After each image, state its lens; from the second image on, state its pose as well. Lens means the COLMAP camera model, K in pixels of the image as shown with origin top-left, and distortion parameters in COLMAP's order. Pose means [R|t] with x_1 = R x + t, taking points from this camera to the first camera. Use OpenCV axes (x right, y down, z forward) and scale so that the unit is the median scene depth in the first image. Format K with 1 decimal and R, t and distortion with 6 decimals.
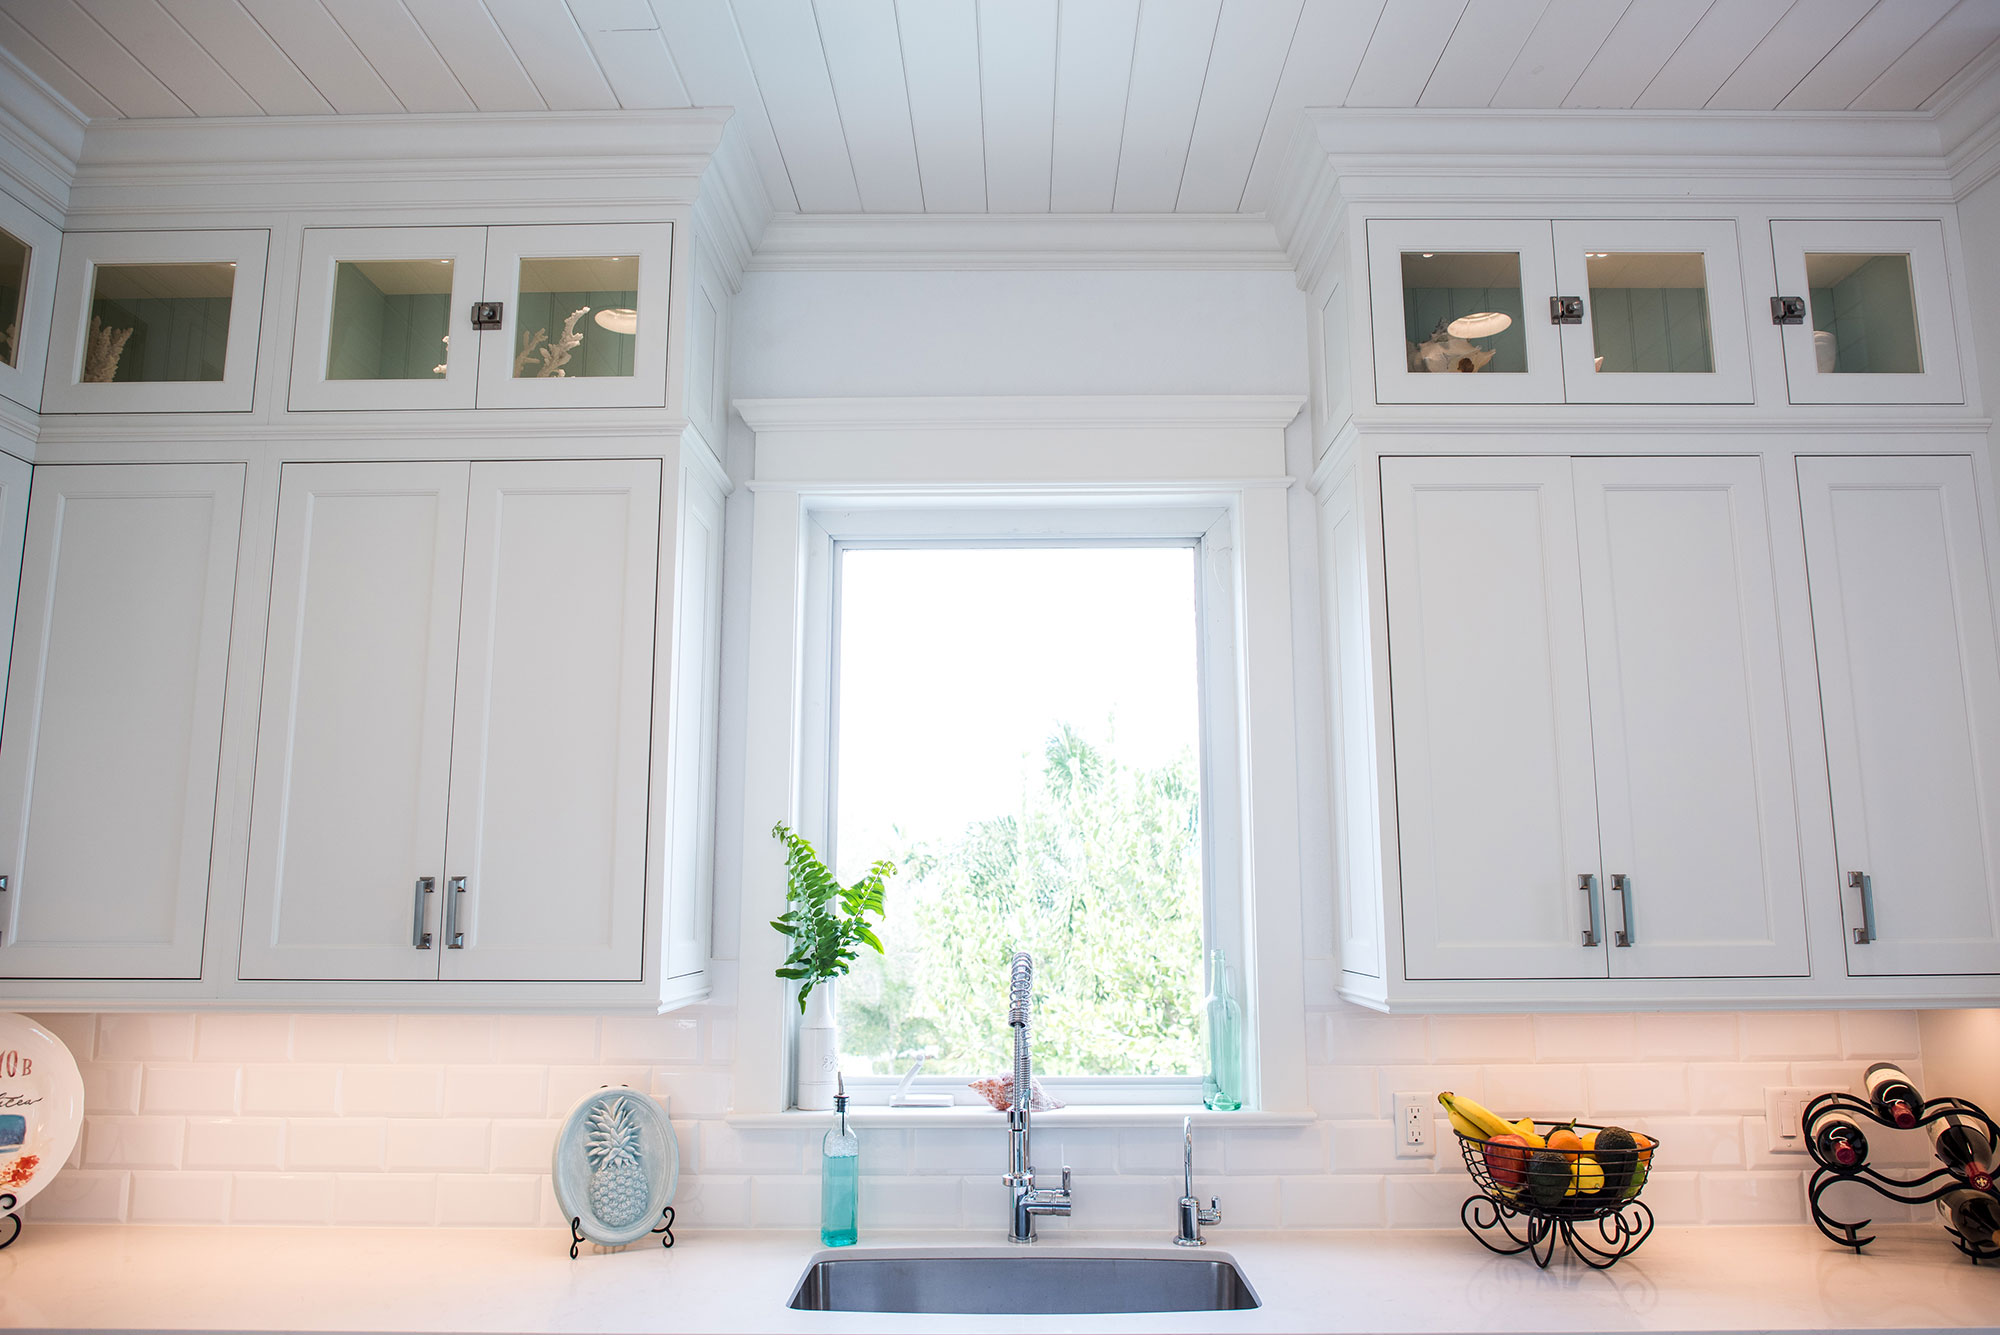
lens RADIAL K [[1374.7, 0, 998.8], [0, 1374.7, 666.4], [0, 0, 1]] dist [-0.039203, 0.019917]
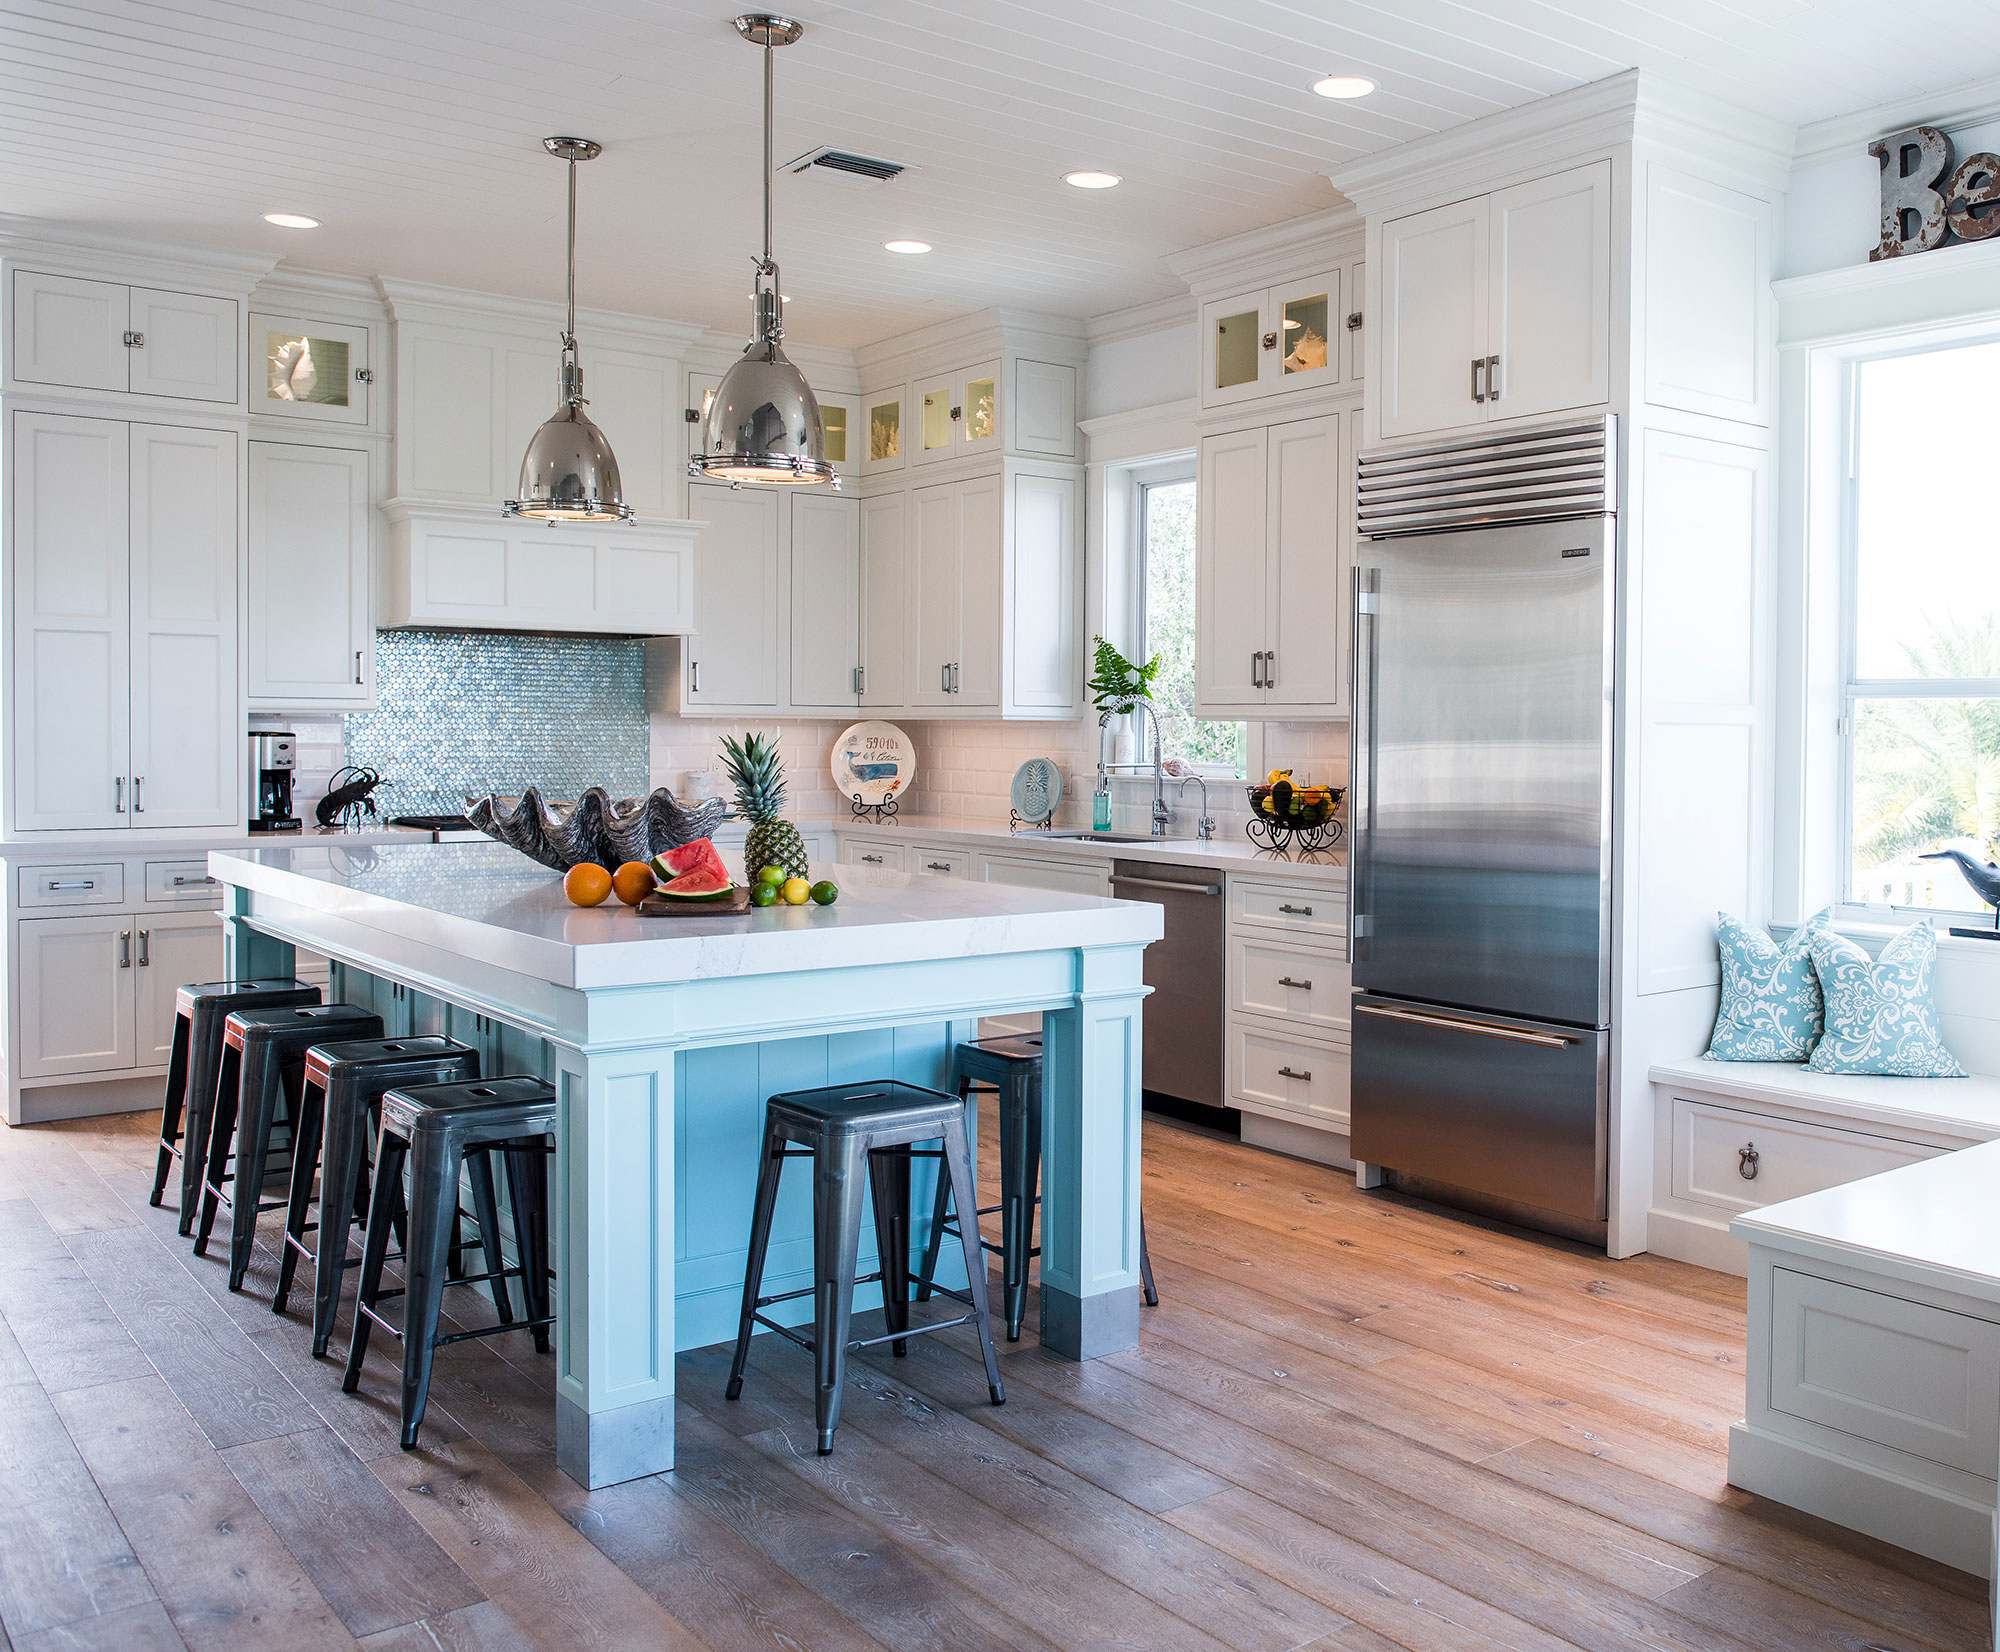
lens RADIAL K [[1851.4, 0, 1334.7], [0, 1851.4, 761.0], [0, 0, 1]] dist [-0.025608, 0.000000]
pose [[0.679831, 0.021669, -0.733048, 2.228018], [0.110624, 0.985096, 0.131712, -0.027184], [0.724977, -0.170635, 0.667302, -0.646604]]
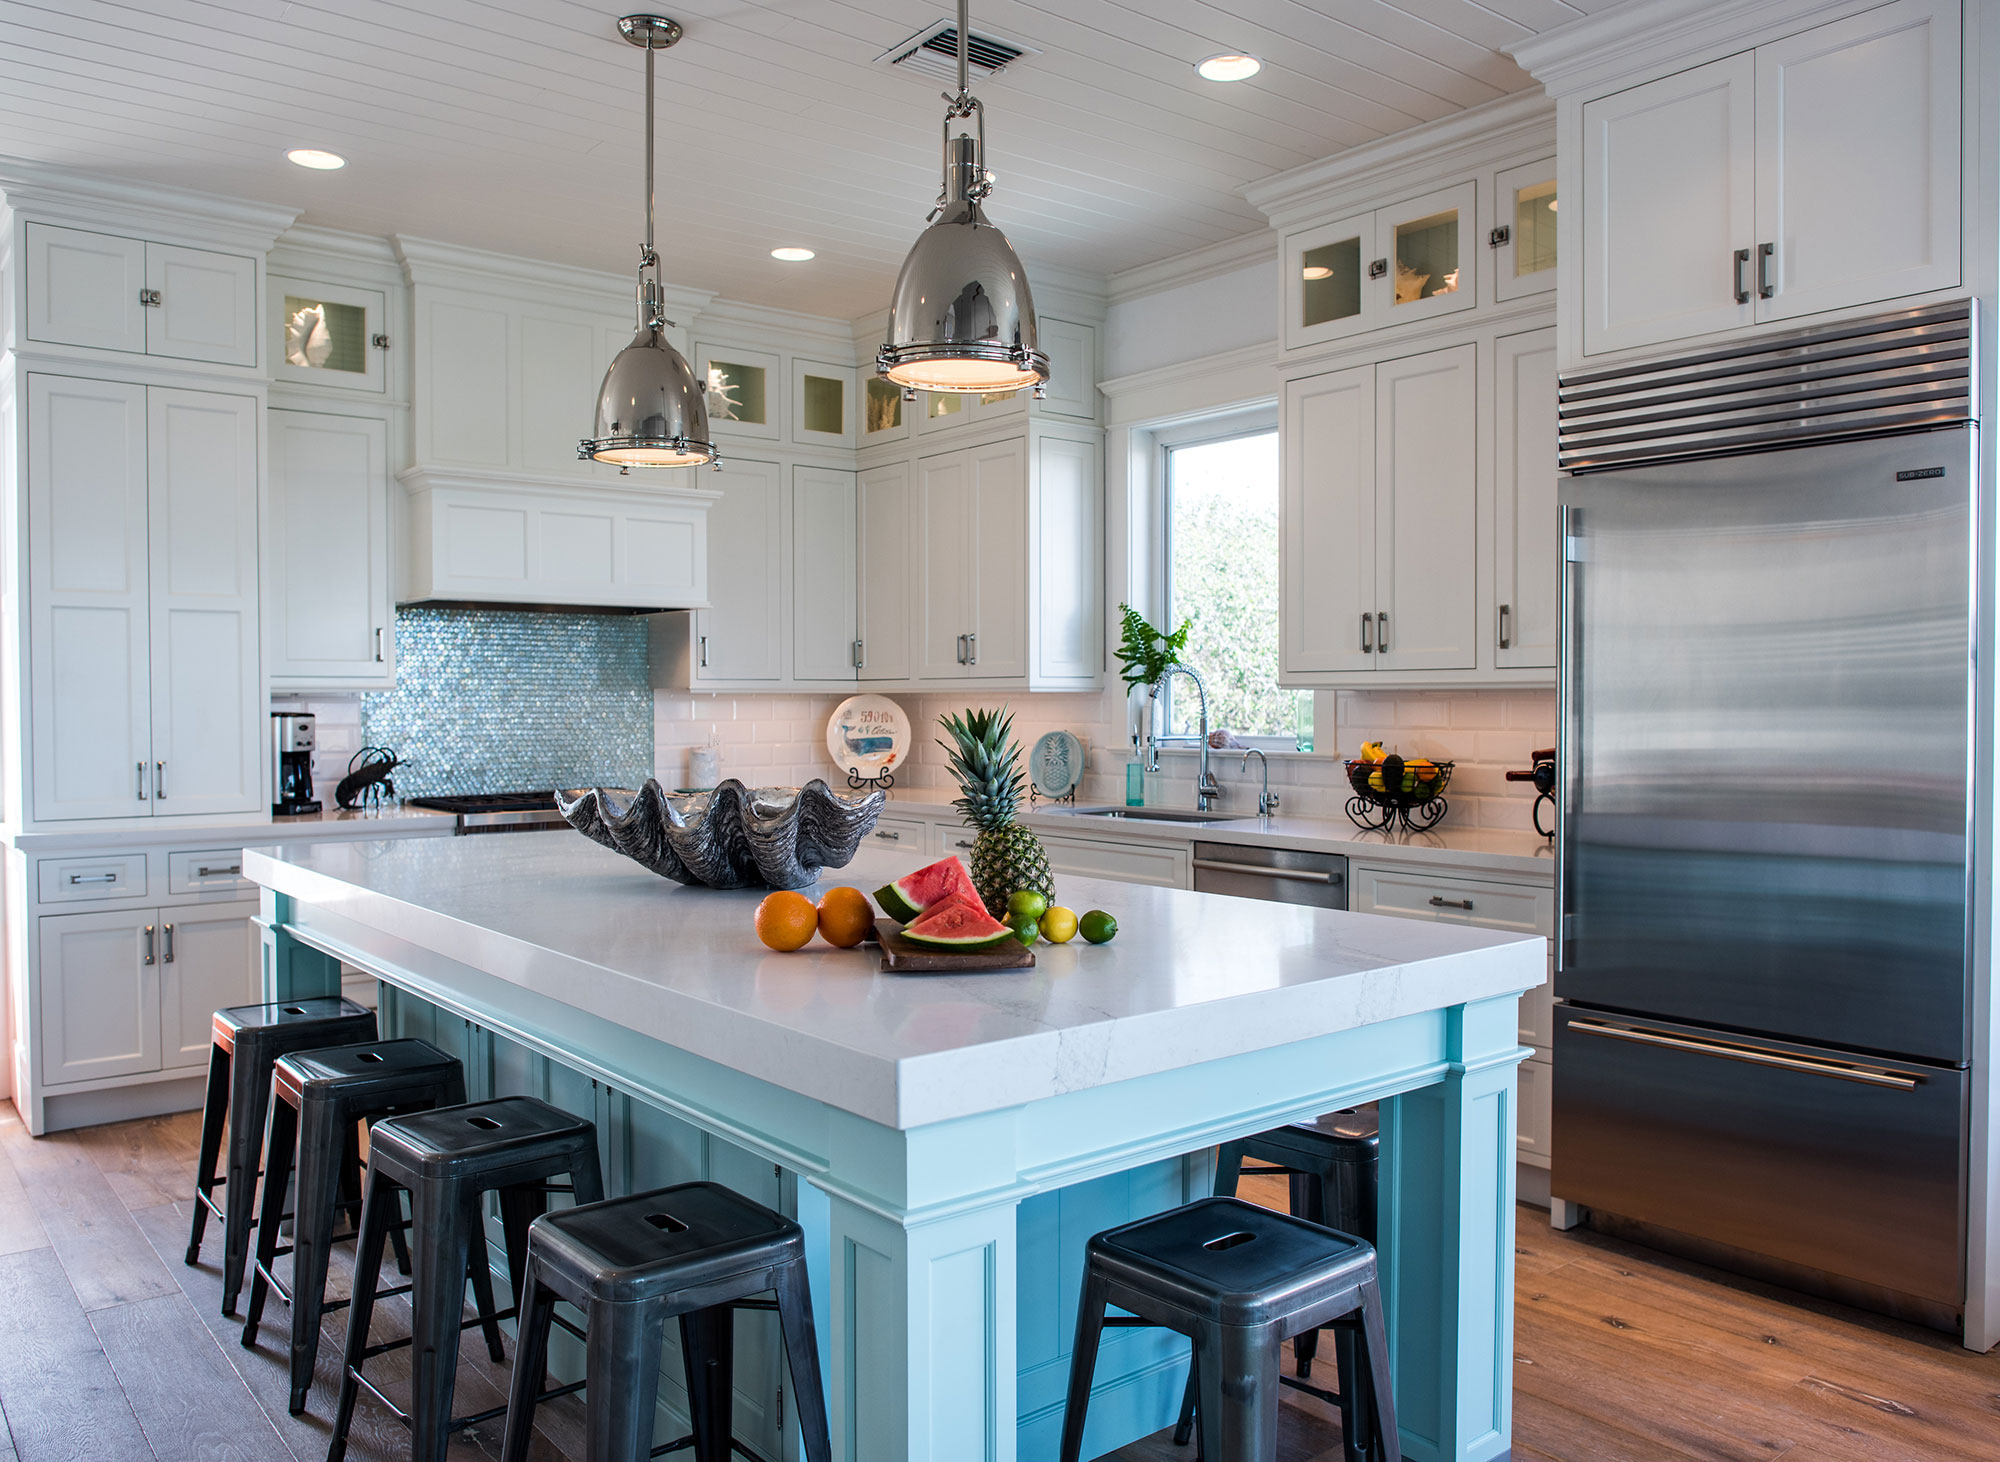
lens RADIAL K [[1508.2, 0, 1014.9], [0, 1508.2, 730.6], [0, 0, 1]] dist [-0.034541, 0.005658]
pose [[0.643294, 0.017587, -0.765418, 1.484286], [0.126962, 0.983444, 0.129302, -0.006015], [0.755019, -0.180358, 0.630410, -0.542049]]
